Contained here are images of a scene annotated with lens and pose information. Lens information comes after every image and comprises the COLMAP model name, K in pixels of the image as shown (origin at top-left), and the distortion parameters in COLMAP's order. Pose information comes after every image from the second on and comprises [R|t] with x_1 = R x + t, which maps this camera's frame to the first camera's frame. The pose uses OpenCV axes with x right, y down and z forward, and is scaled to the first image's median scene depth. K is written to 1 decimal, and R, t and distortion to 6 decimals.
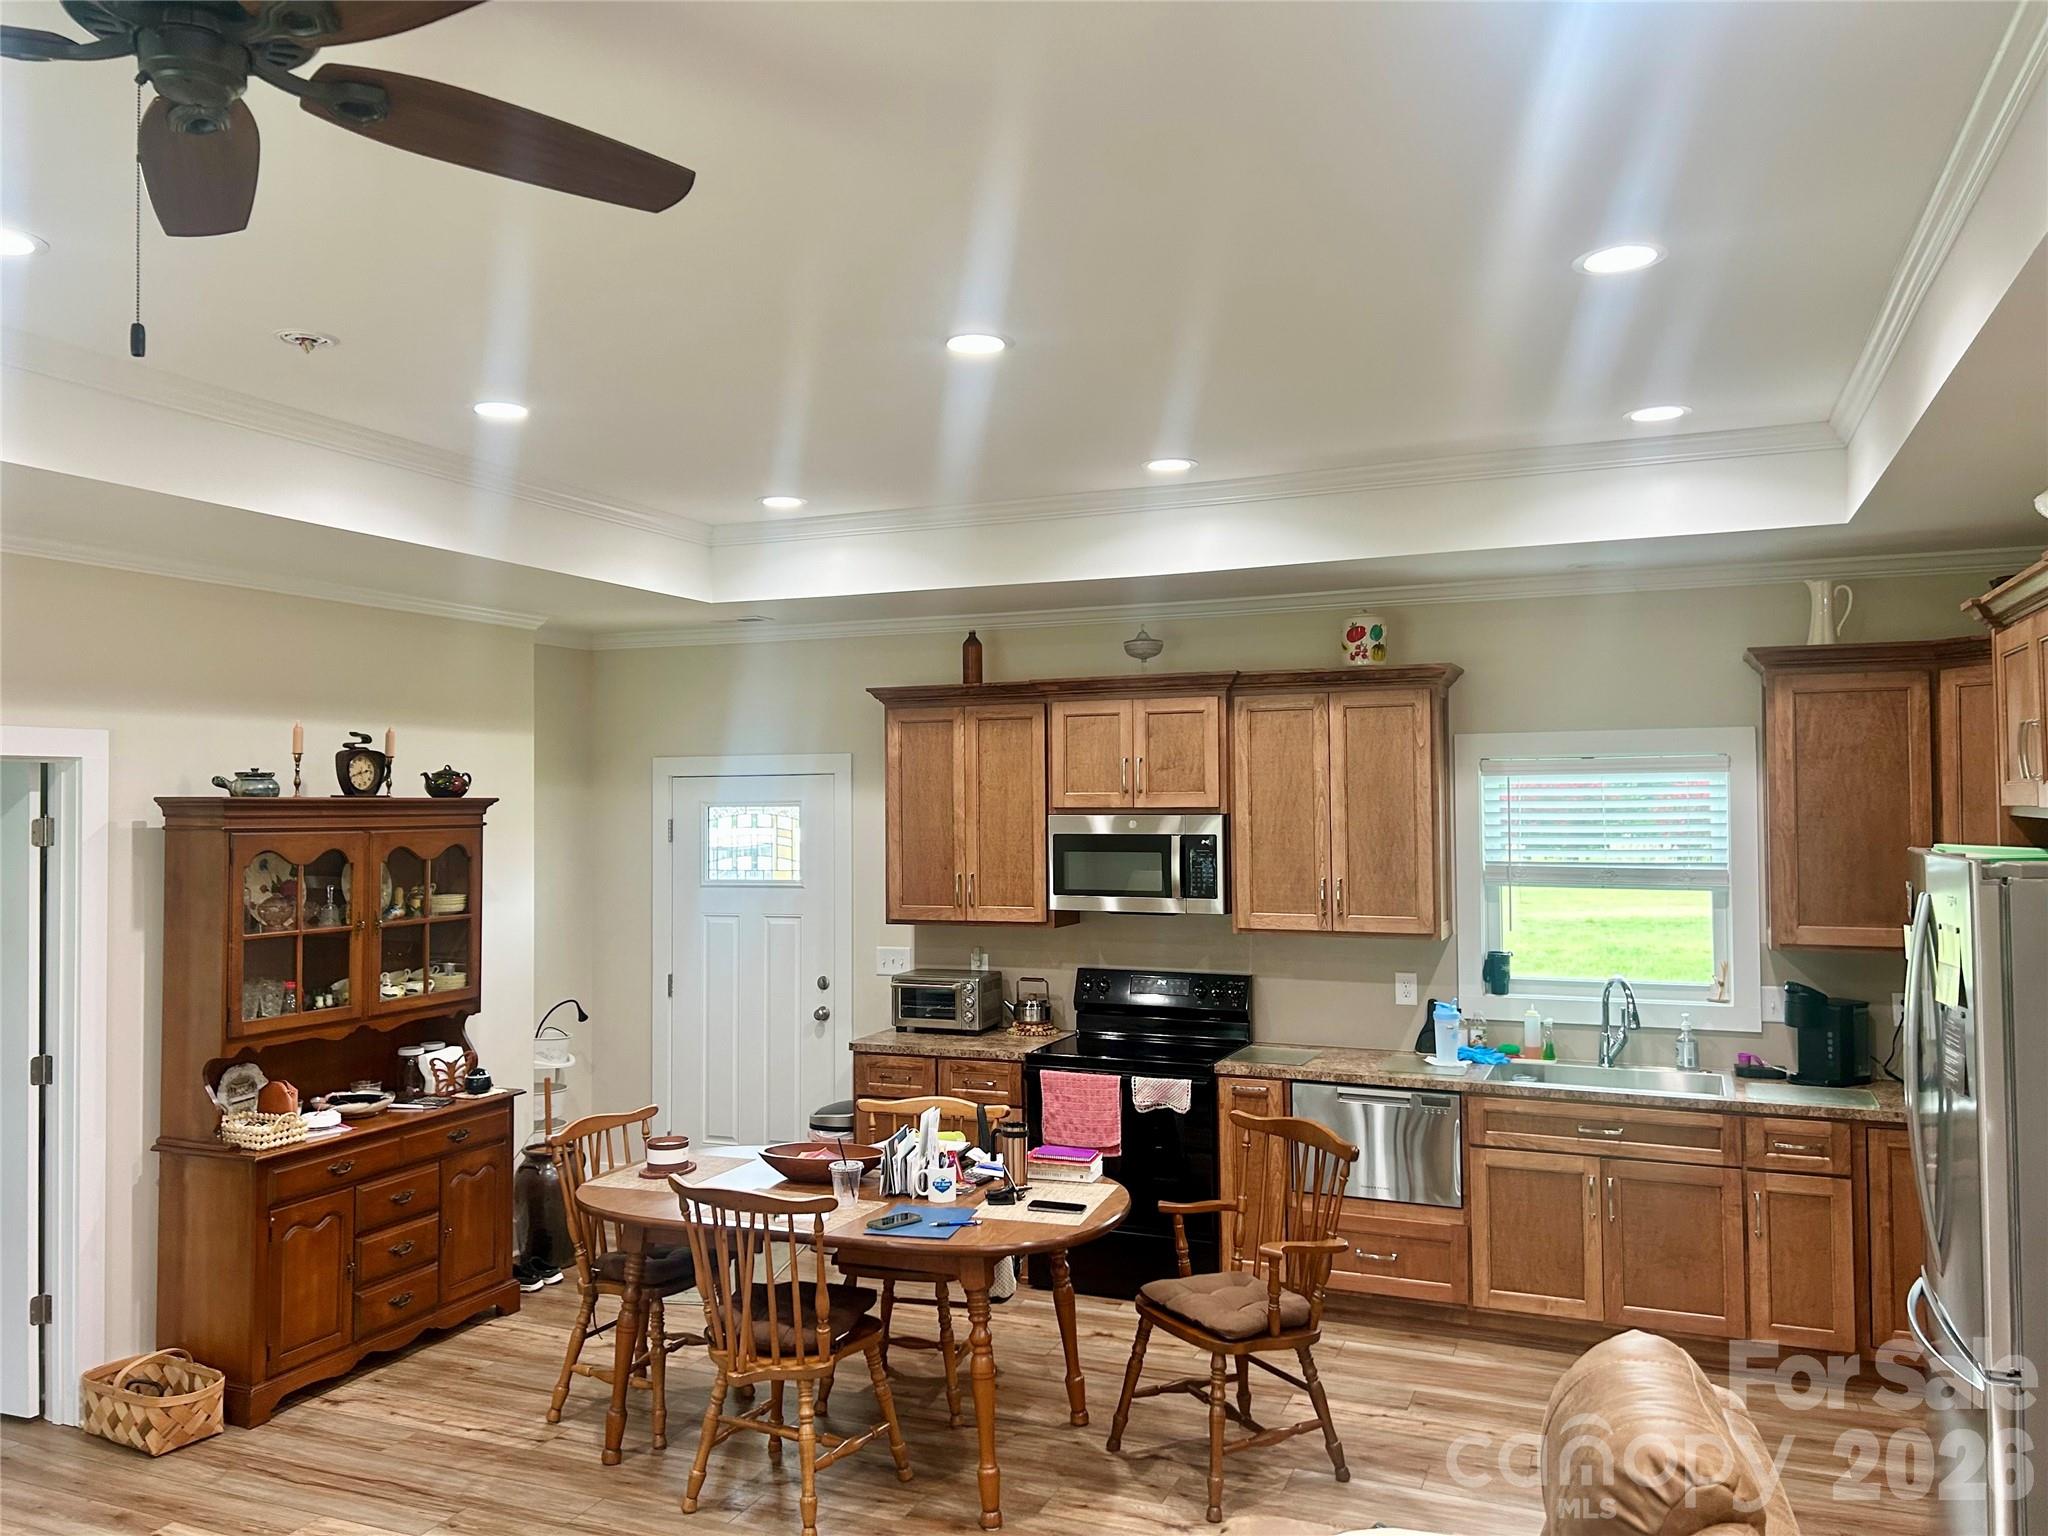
lens RADIAL K [[1525.2, 0, 1003.2], [0, 1525.2, 756.4], [0, 0, 1]] dist [0.058811, -0.070341]
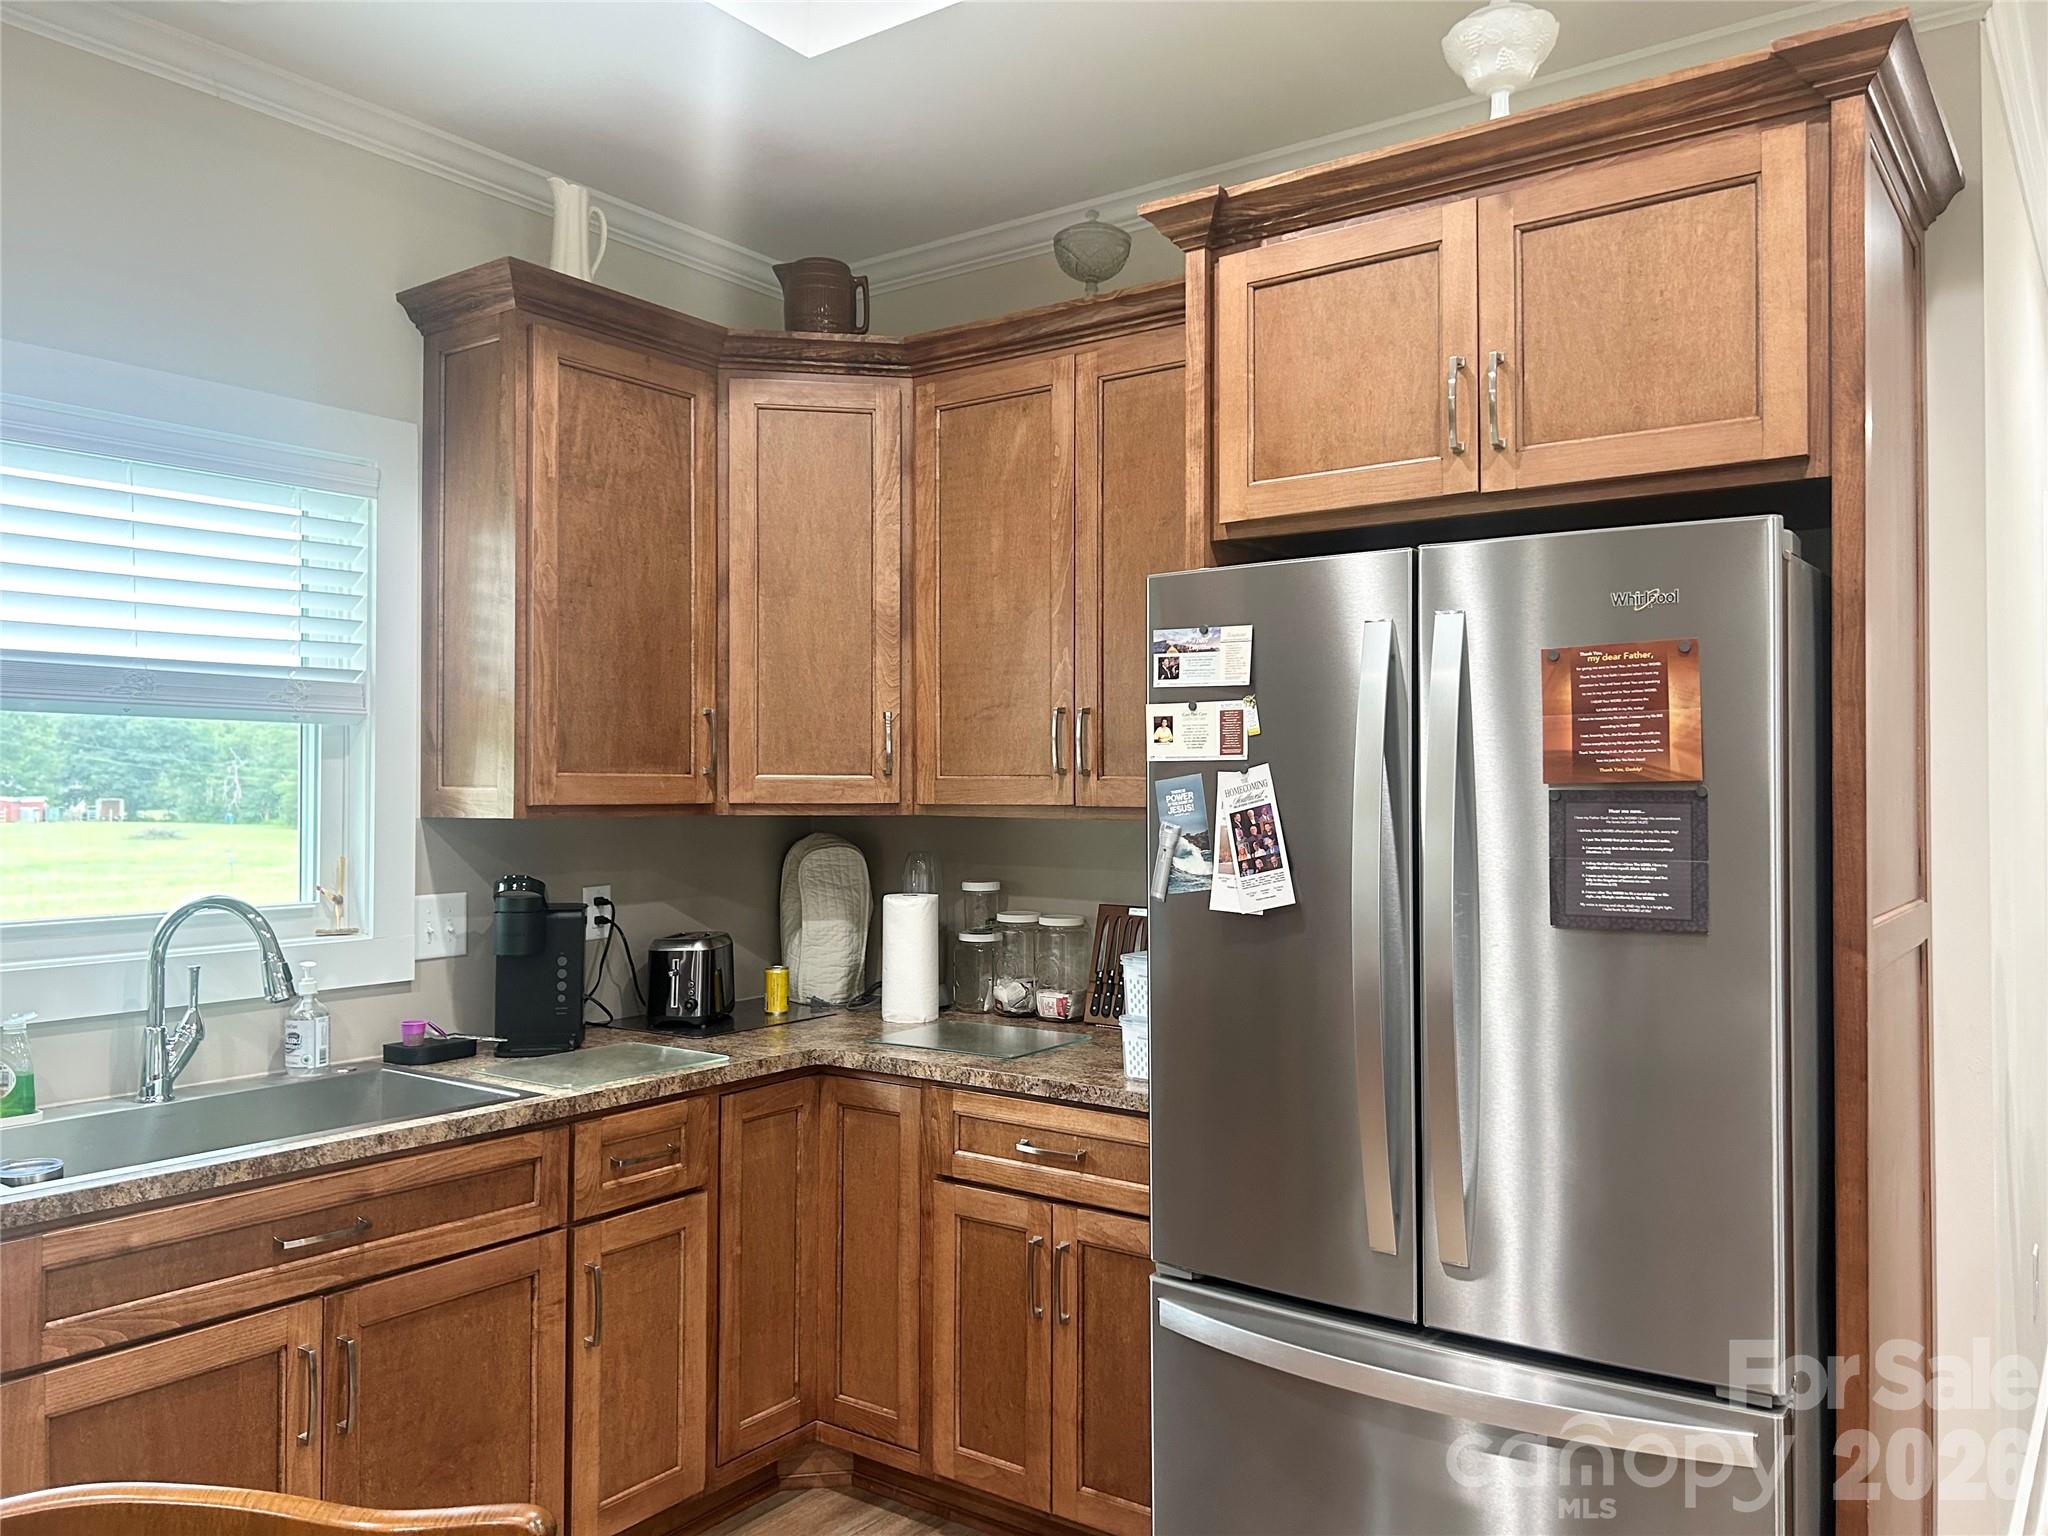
lens RADIAL K [[1540.4, 0, 1026.4], [0, 1540.4, 762.2], [0, 0, 1]] dist [0.073304, -0.088458]
pose [[0.232461, 0.021056, 0.972378, 0.001377], [-0.030665, 0.999427, -0.014311, 0.105349], [-0.972122, -0.026491, 0.232974, 0.676632]]
